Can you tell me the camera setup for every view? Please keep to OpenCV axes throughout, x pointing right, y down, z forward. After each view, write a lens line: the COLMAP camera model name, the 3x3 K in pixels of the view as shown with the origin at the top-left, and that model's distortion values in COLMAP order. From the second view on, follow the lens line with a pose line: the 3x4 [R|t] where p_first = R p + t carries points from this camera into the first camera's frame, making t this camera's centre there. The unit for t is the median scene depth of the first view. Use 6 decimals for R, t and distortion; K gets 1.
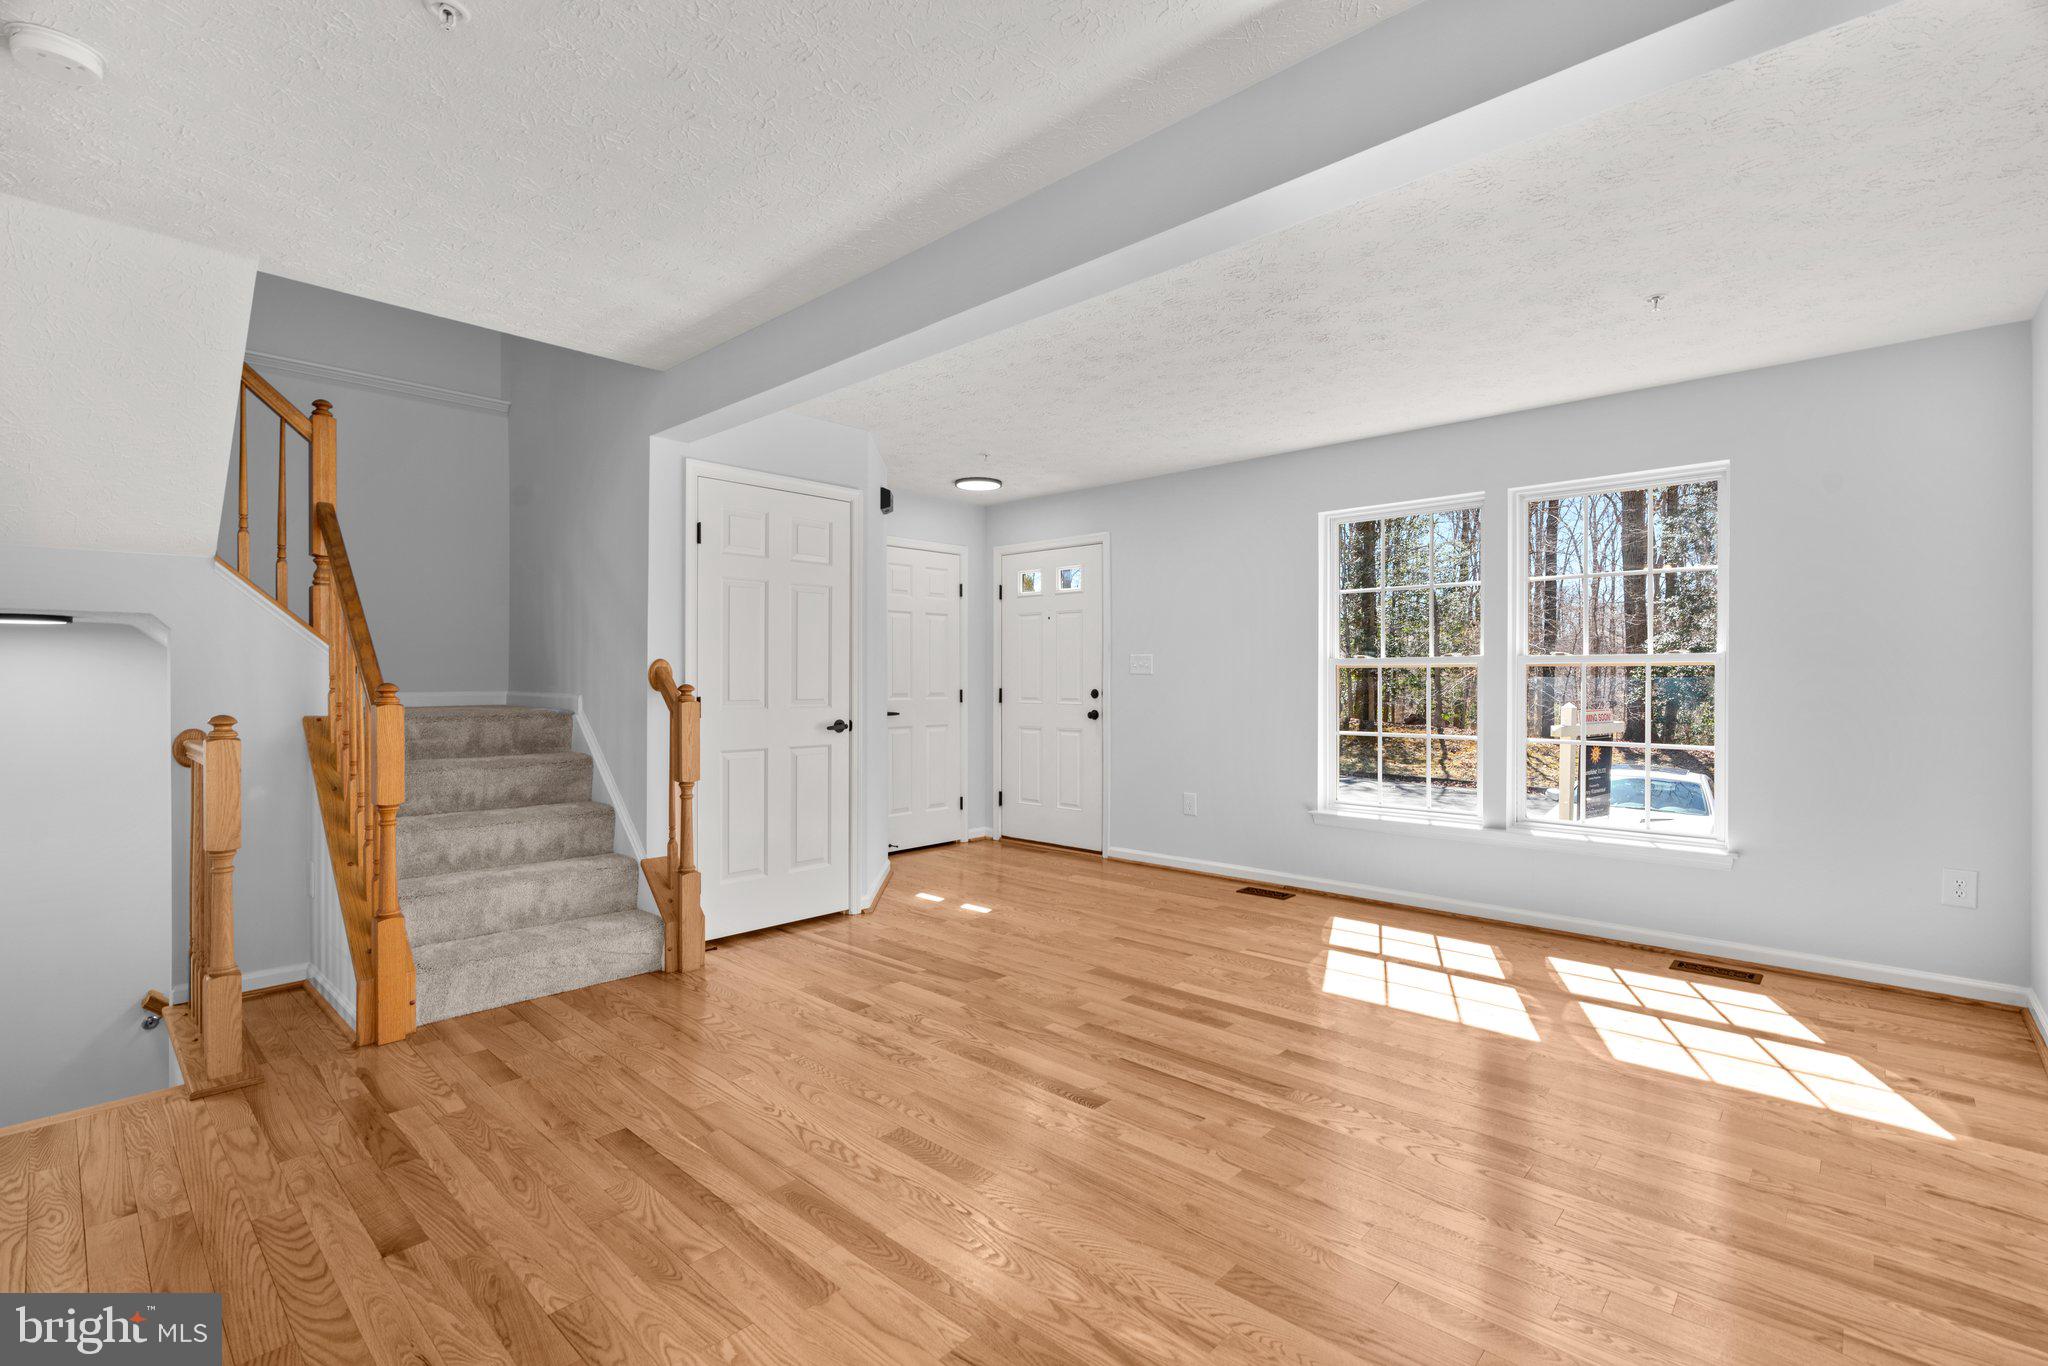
lens RADIAL K [[920.6, 0, 1019.0], [0, 920.6, 684.7], [0, 0, 1]] dist [-0.019743, 0.010047]
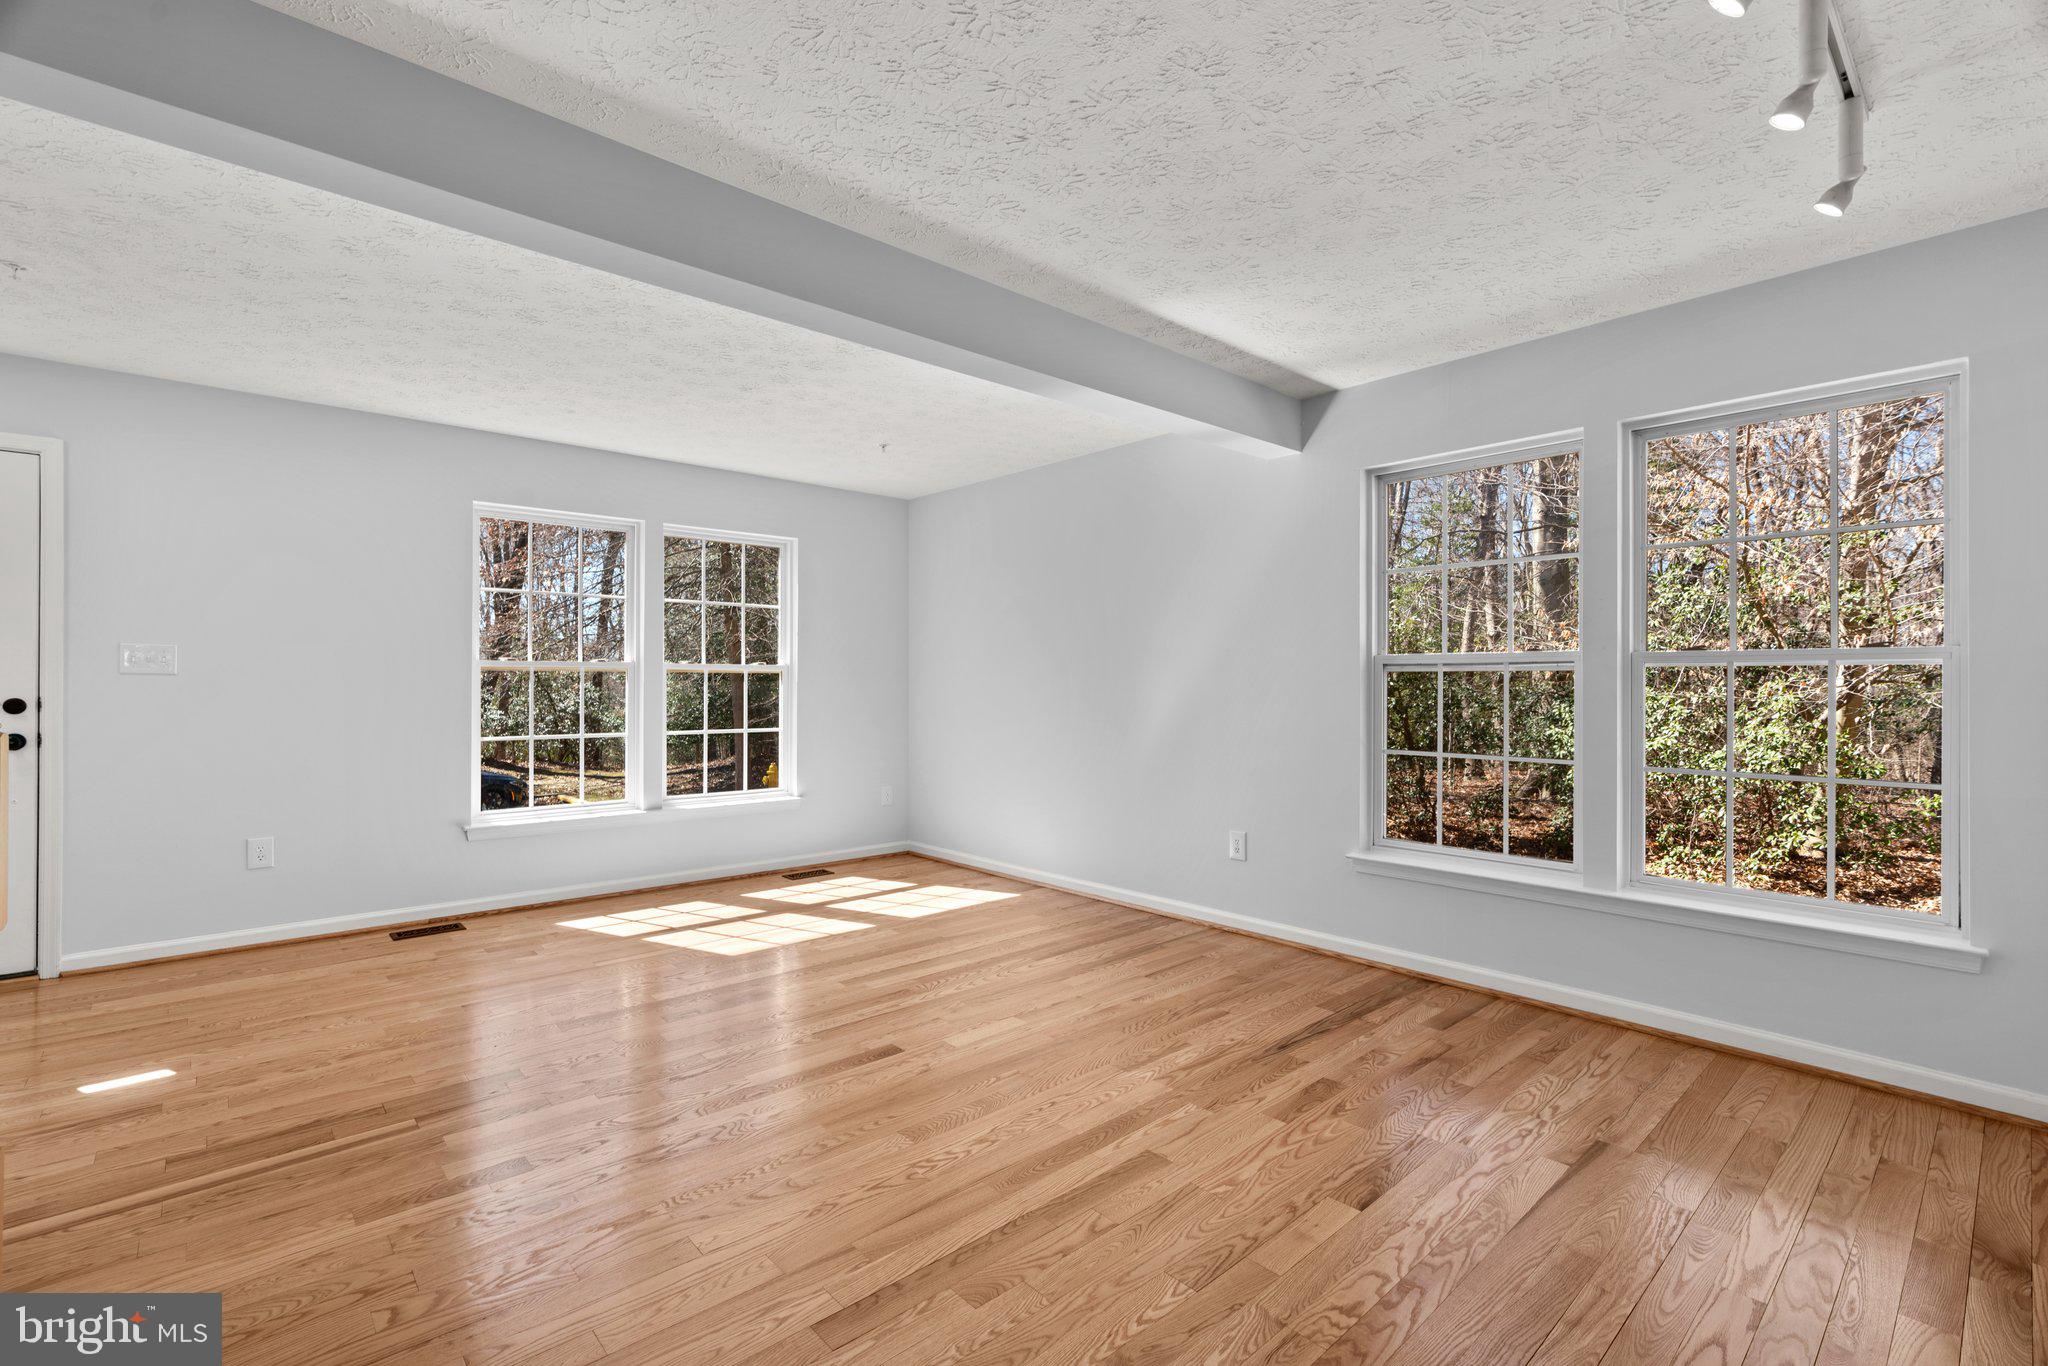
lens RADIAL K [[920.6, 0, 1019.0], [0, 920.6, 684.7], [0, 0, 1]] dist [-0.019743, 0.010047]
pose [[0.091768, -0.002102, 0.995778, -0.721126], [0.005655, 0.999983, 0.001589, -0.001939], [-0.995764, 0.005485, 0.091779, 0.505882]]
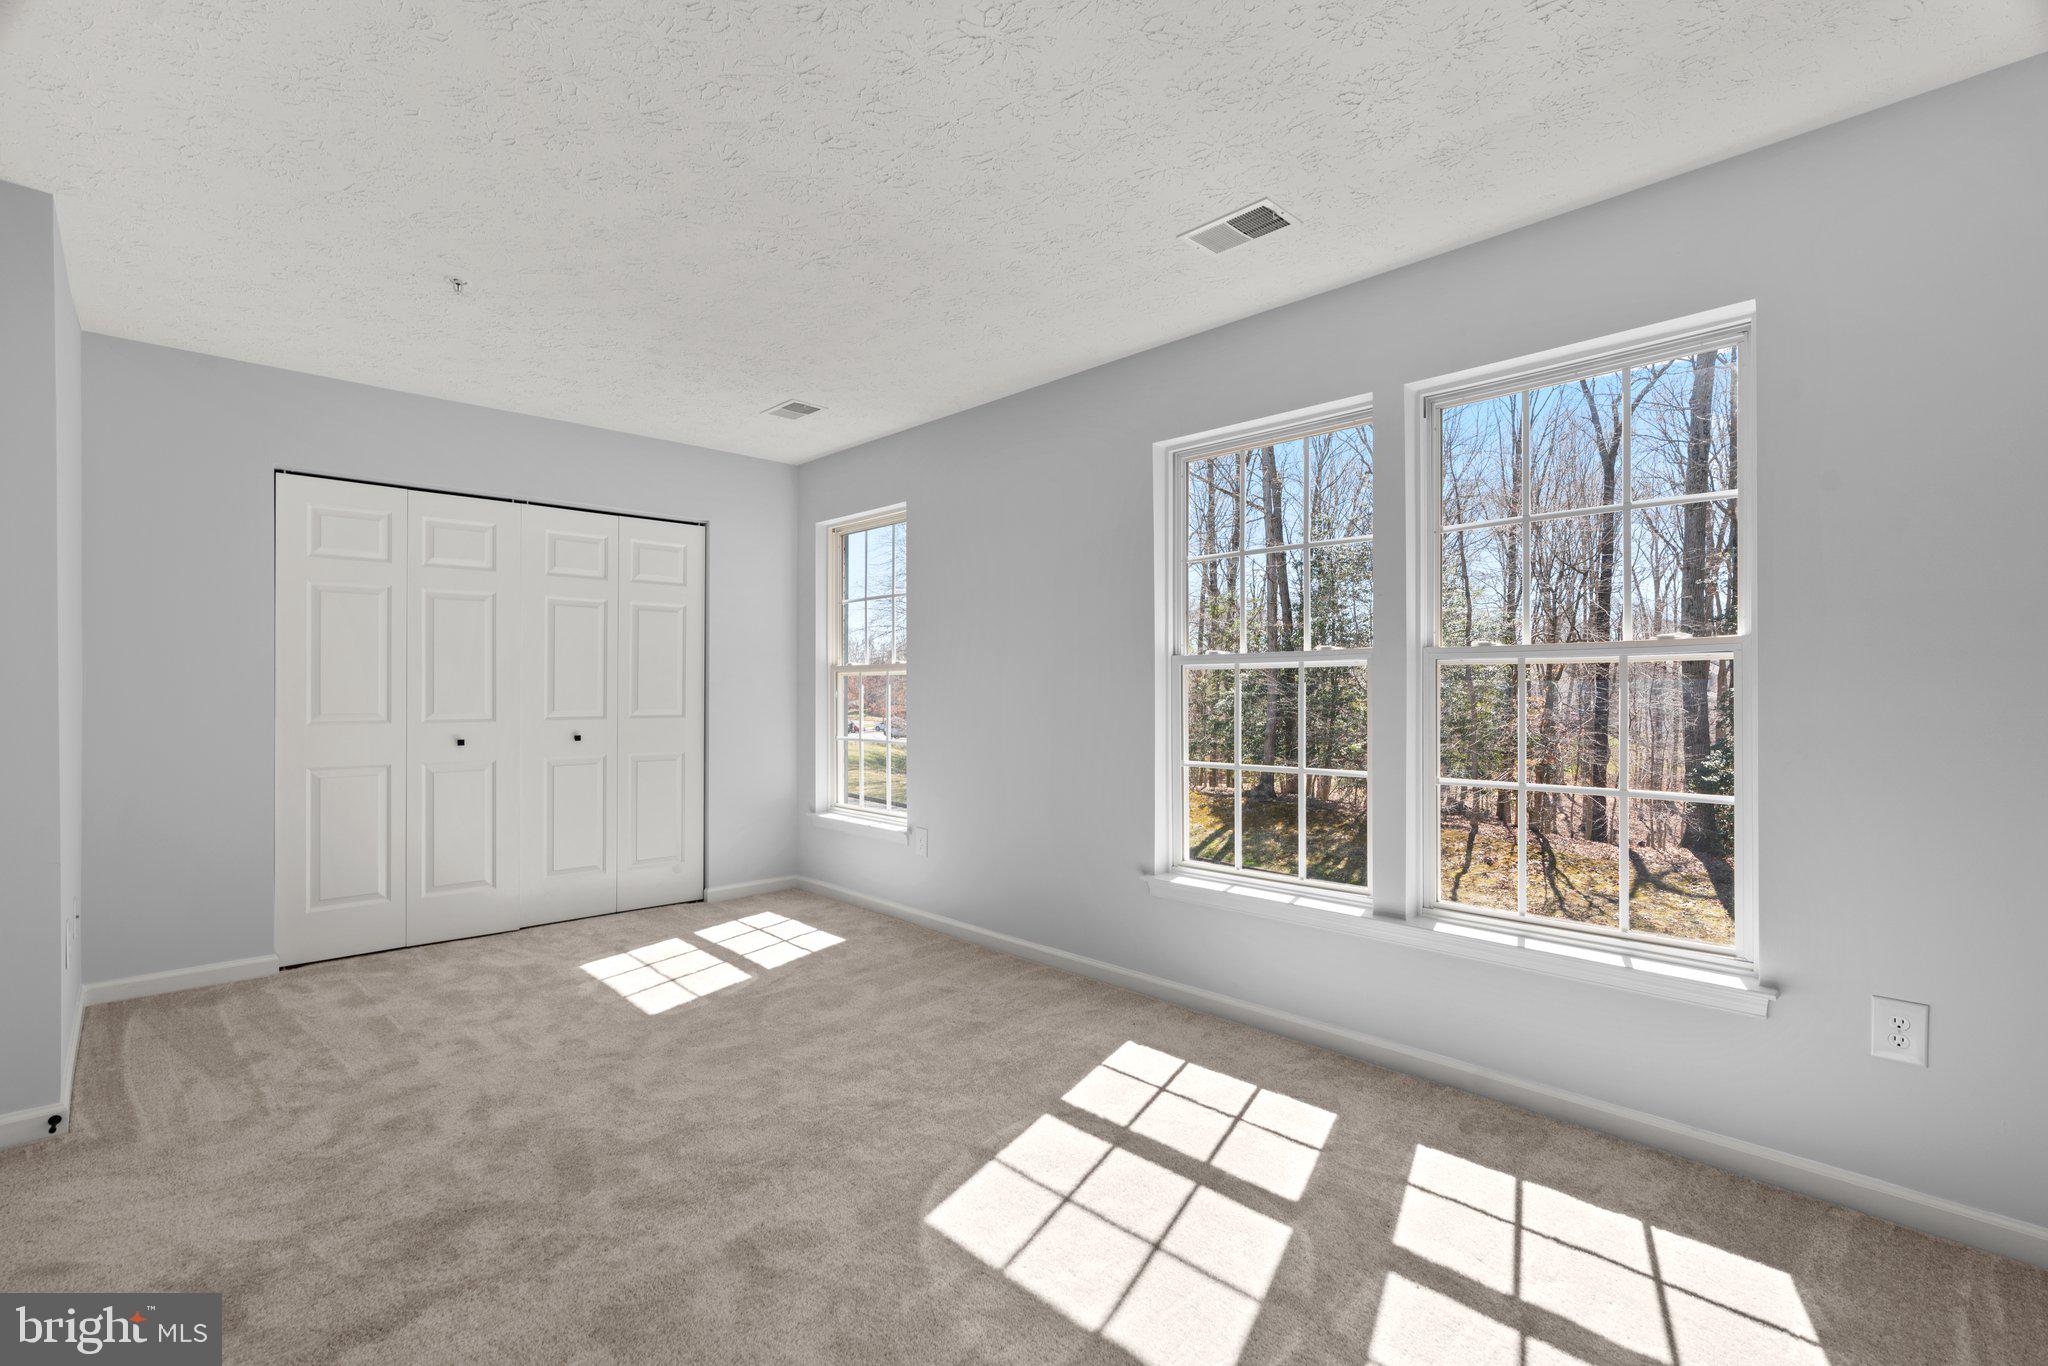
lens RADIAL K [[964.7, 0, 1014.9], [0, 964.7, 693.5], [0, 0, 1]] dist [-0.020090, 0.027364]
pose [[0.993536, 0.000061, -0.113516, 0.399278], [-0.001222, 0.999948, -0.010150, 0.008770], [0.113510, 0.010223, 0.993484, 0.356114]]
